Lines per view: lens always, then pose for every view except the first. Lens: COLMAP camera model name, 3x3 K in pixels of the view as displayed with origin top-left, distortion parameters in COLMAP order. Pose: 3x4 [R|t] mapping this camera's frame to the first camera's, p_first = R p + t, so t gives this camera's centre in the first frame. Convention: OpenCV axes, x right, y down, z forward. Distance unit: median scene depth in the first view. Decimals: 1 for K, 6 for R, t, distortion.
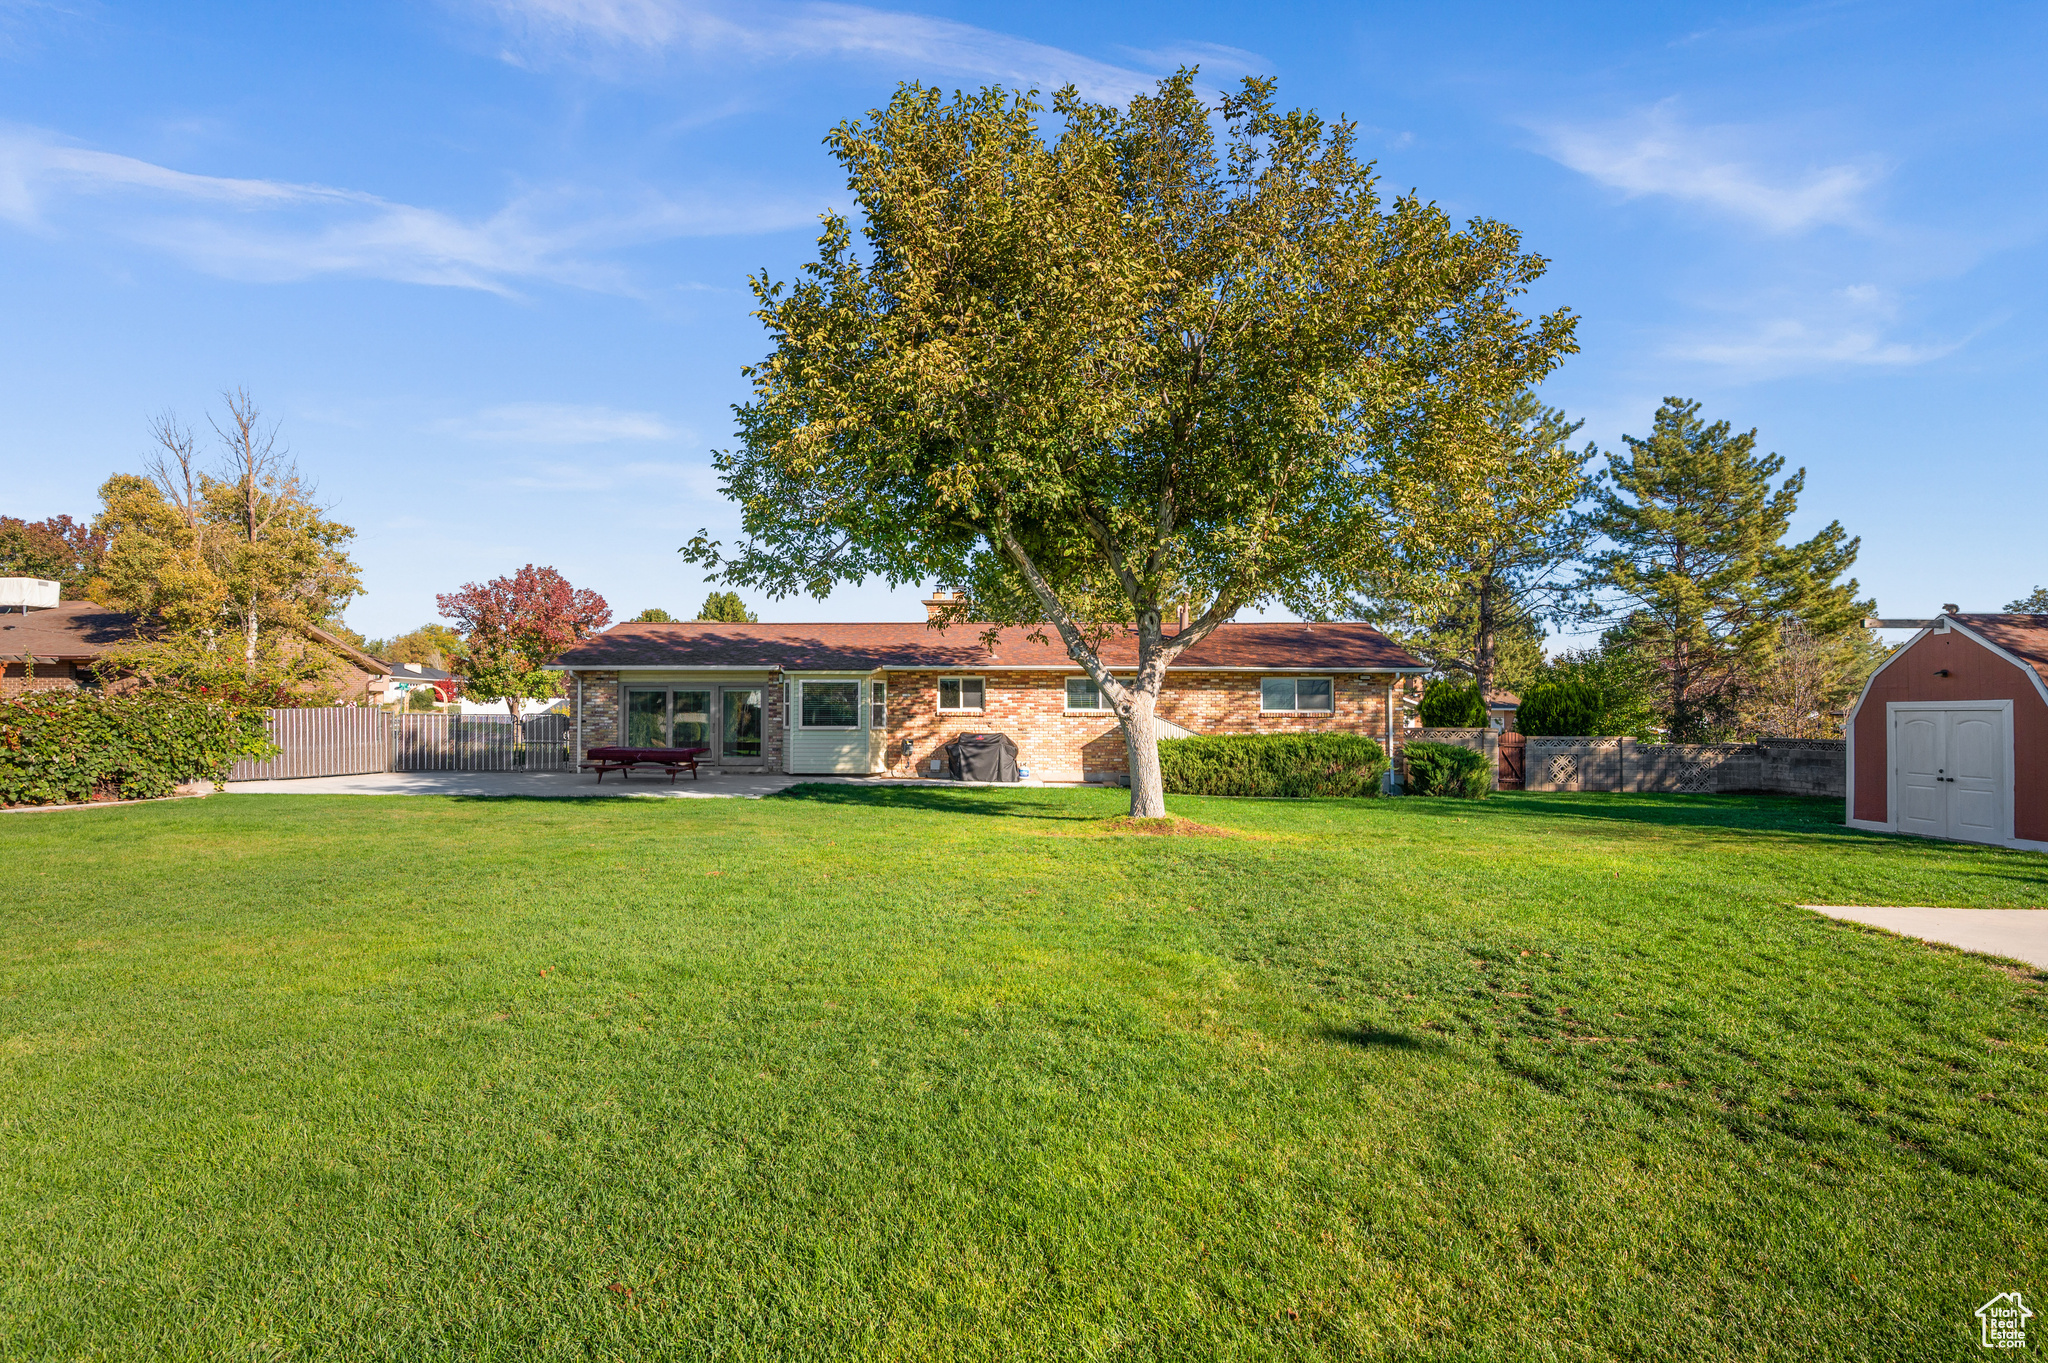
lens RADIAL K [[991.6, 0, 1018.8], [0, 991.6, 684.6], [0, 0, 1]] dist [-0.000258, 0.000061]
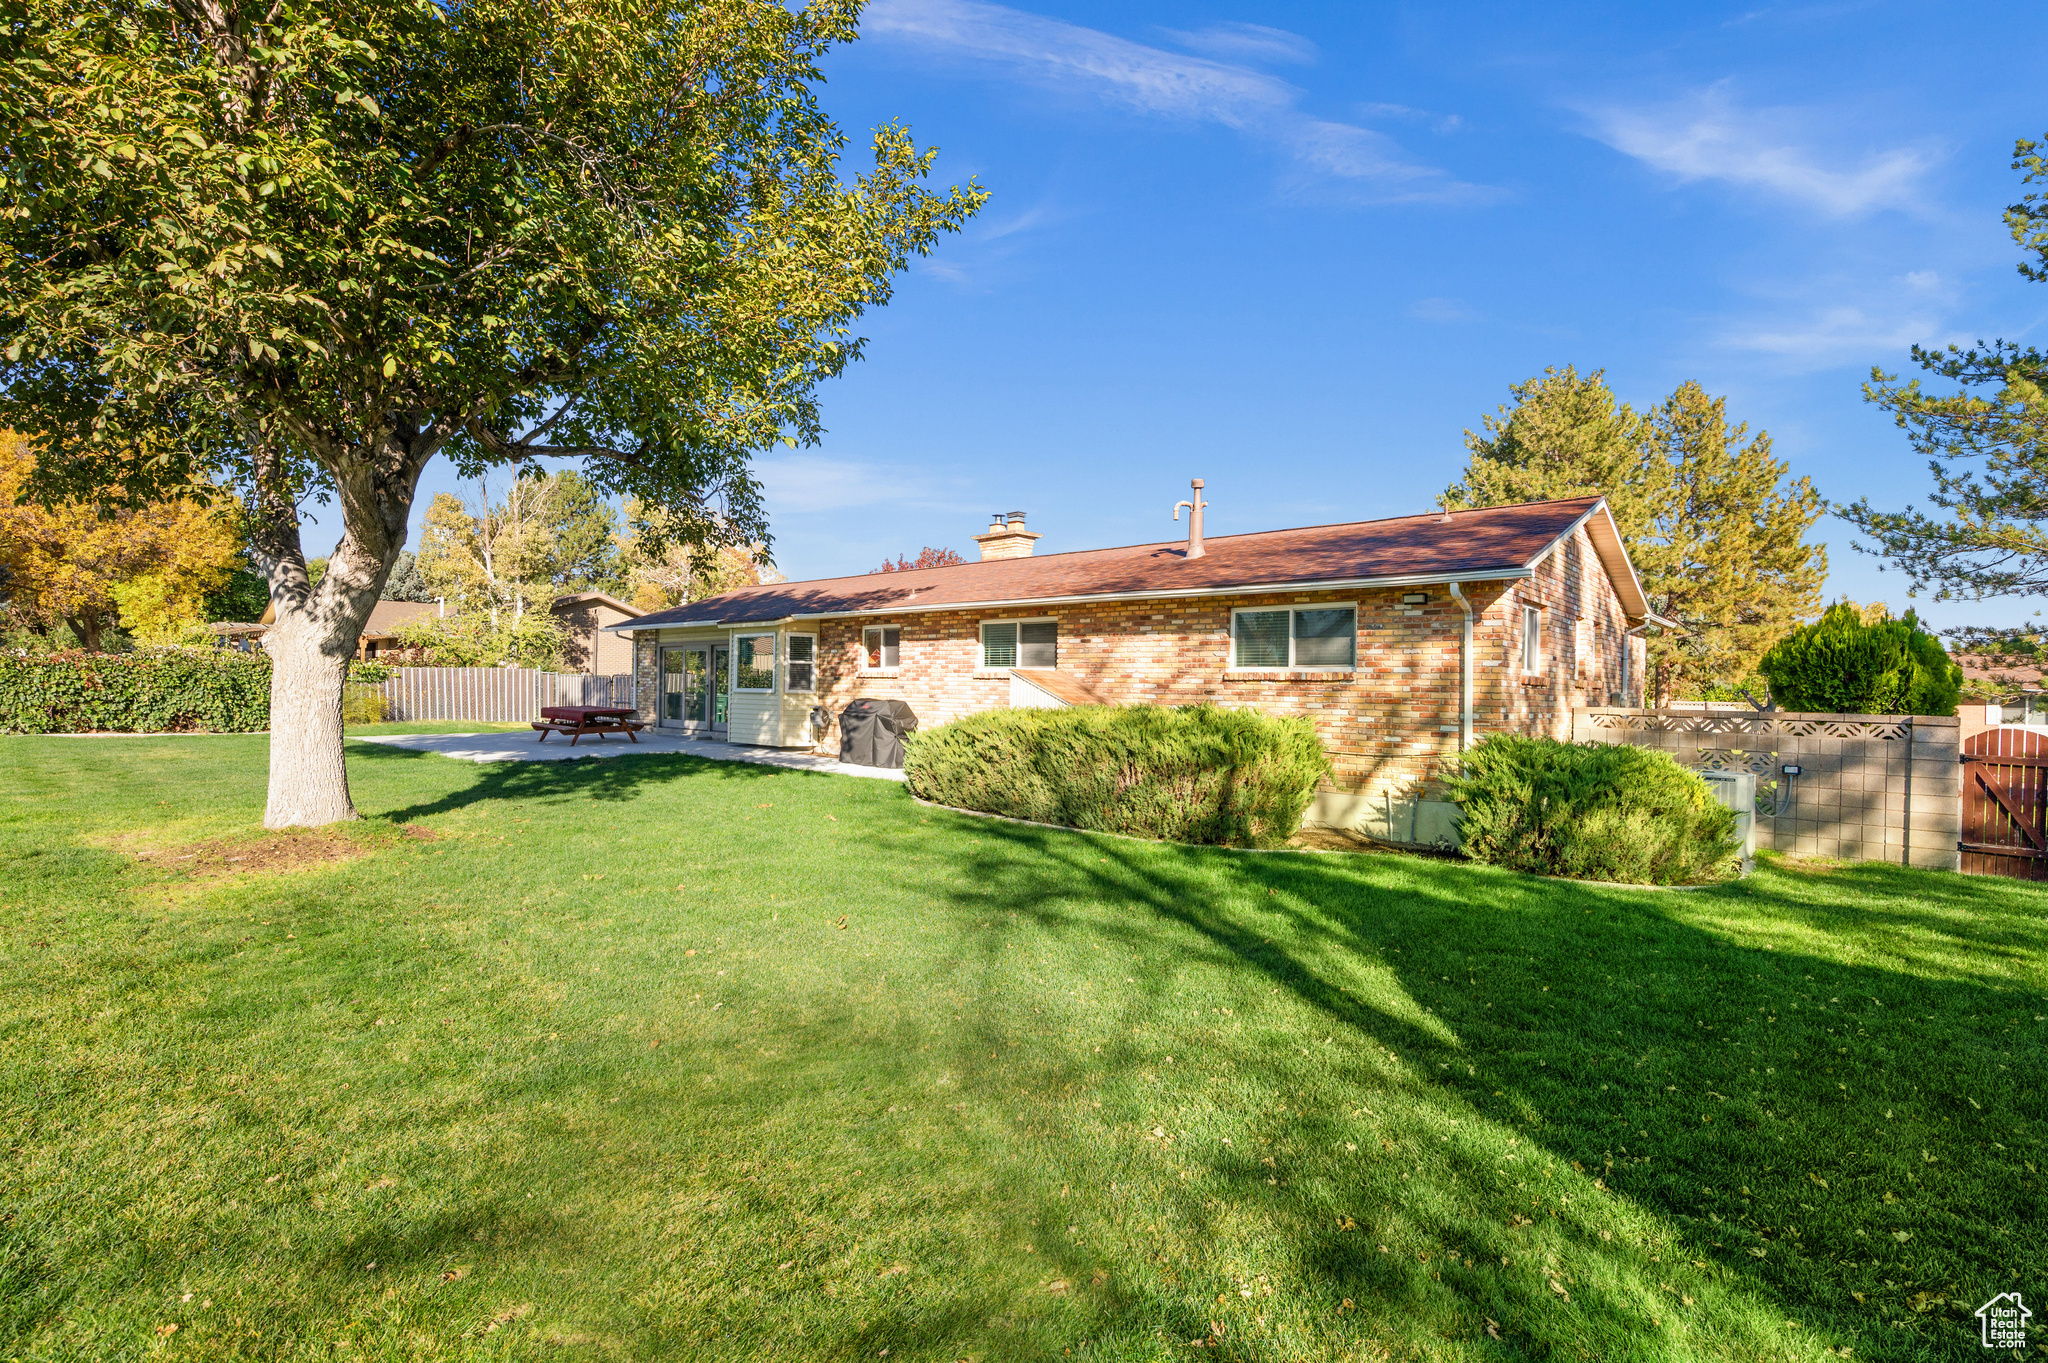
lens RADIAL K [[958.9, 0, 1006.4], [0, 958.9, 684.4], [0, 0, 1]] dist [-0.000235, 0.000455]
pose [[0.758778, 0.007160, -0.651310, 0.495204], [0.003407, 0.999882, 0.014962, 0.026350], [0.651341, -0.013572, 0.758664, 0.515058]]
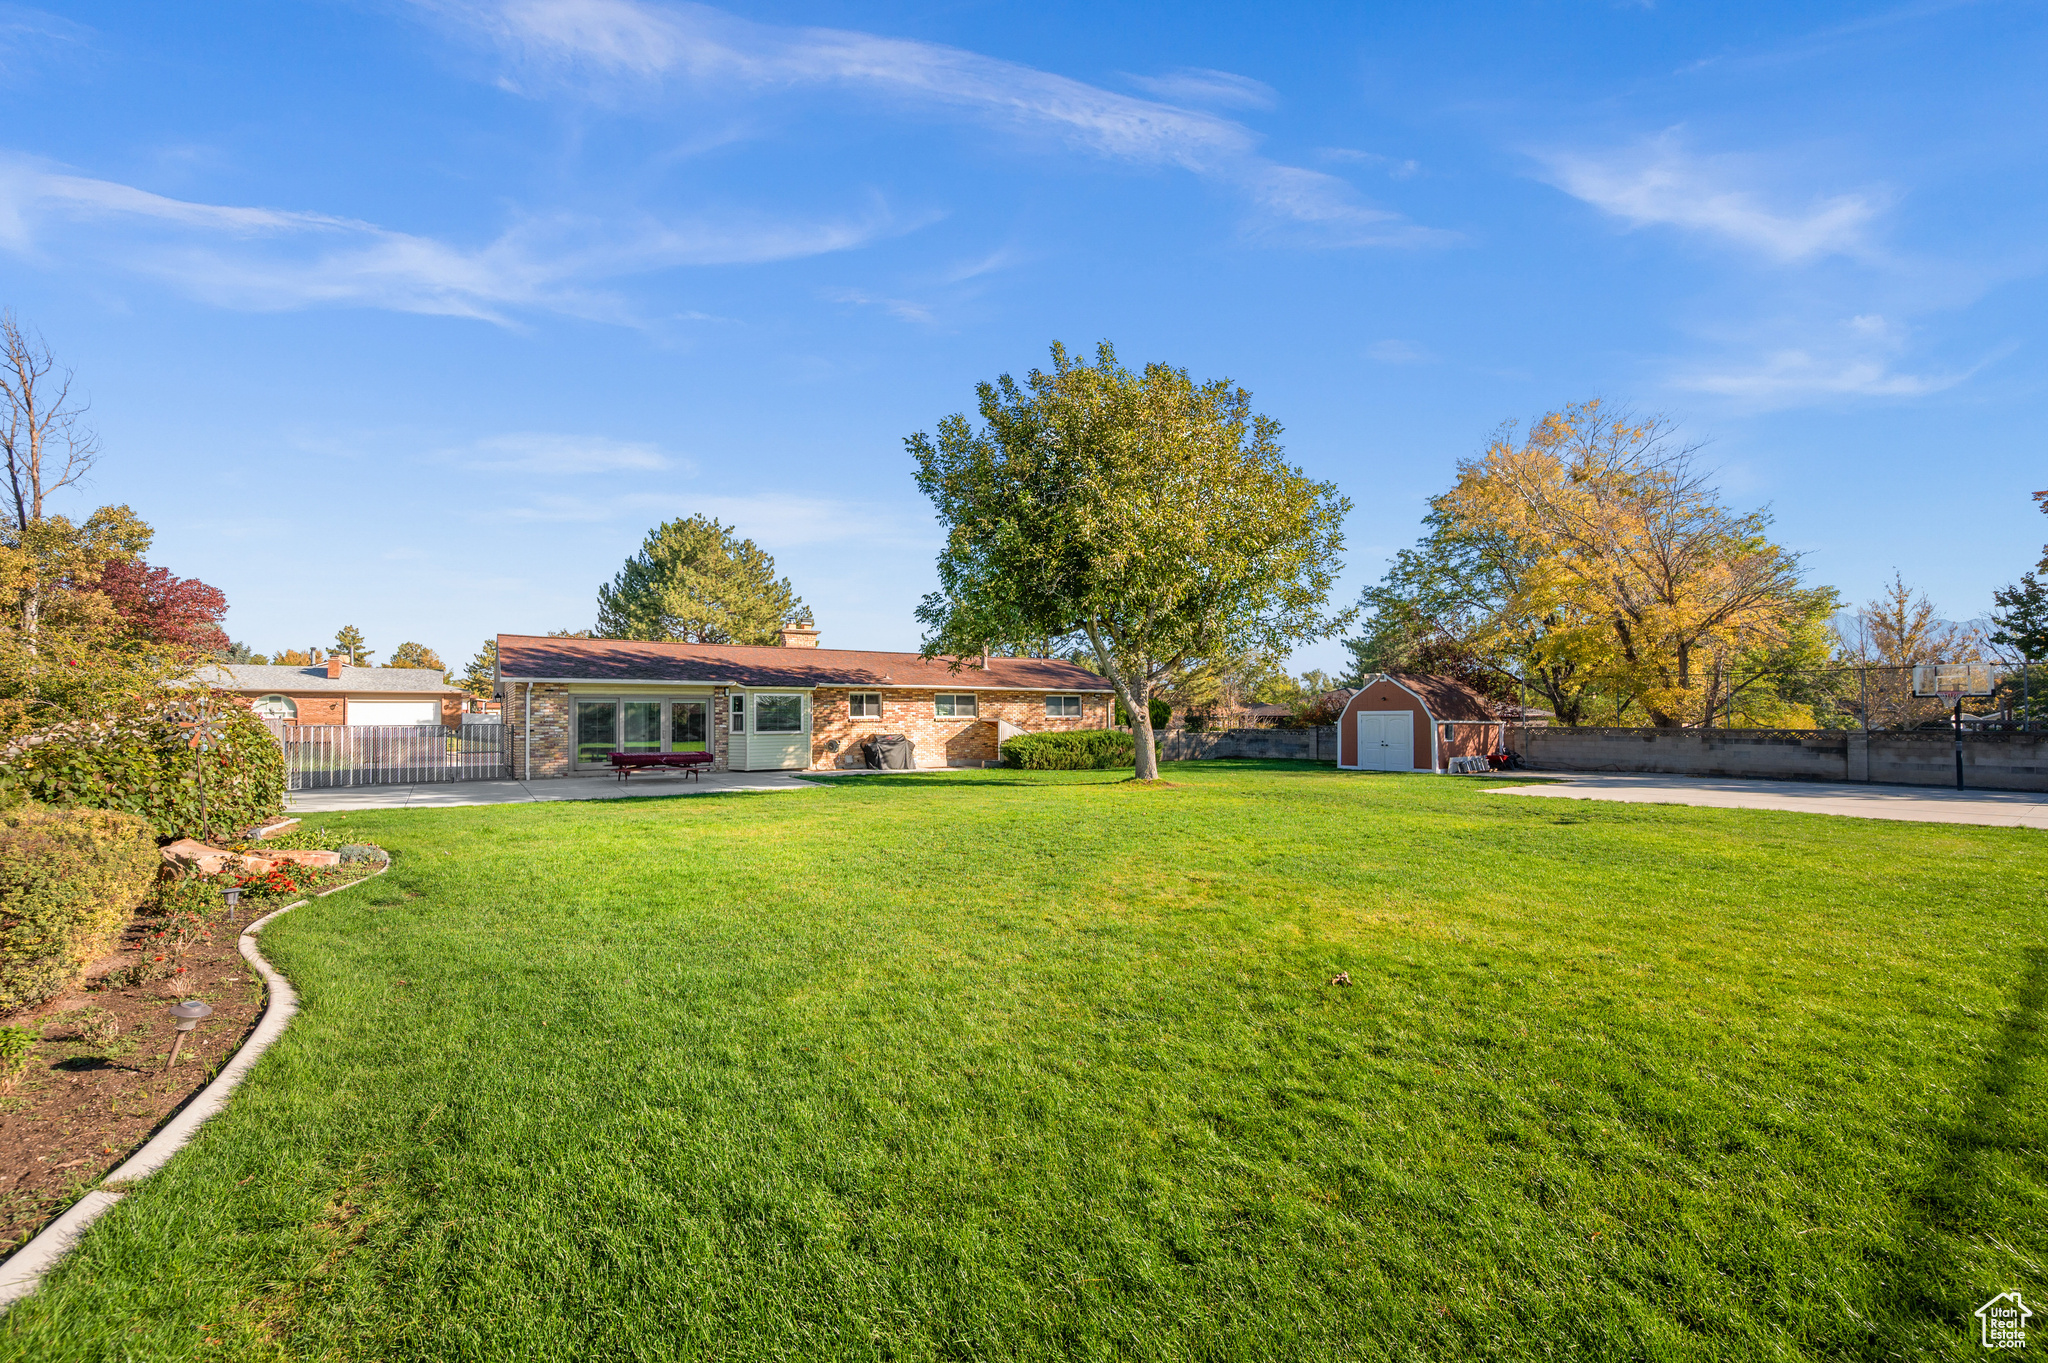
lens RADIAL K [[818.0, 0, 1018.3], [0, 818.0, 685.7], [0, 0, 1]] dist [-0.003146, 0.000525]
pose [[0.805305, 0.015279, 0.592664, -0.553314], [-0.010950, 0.999881, -0.010899, -0.007288], [-0.592759, 0.002287, 0.805376, -0.012053]]
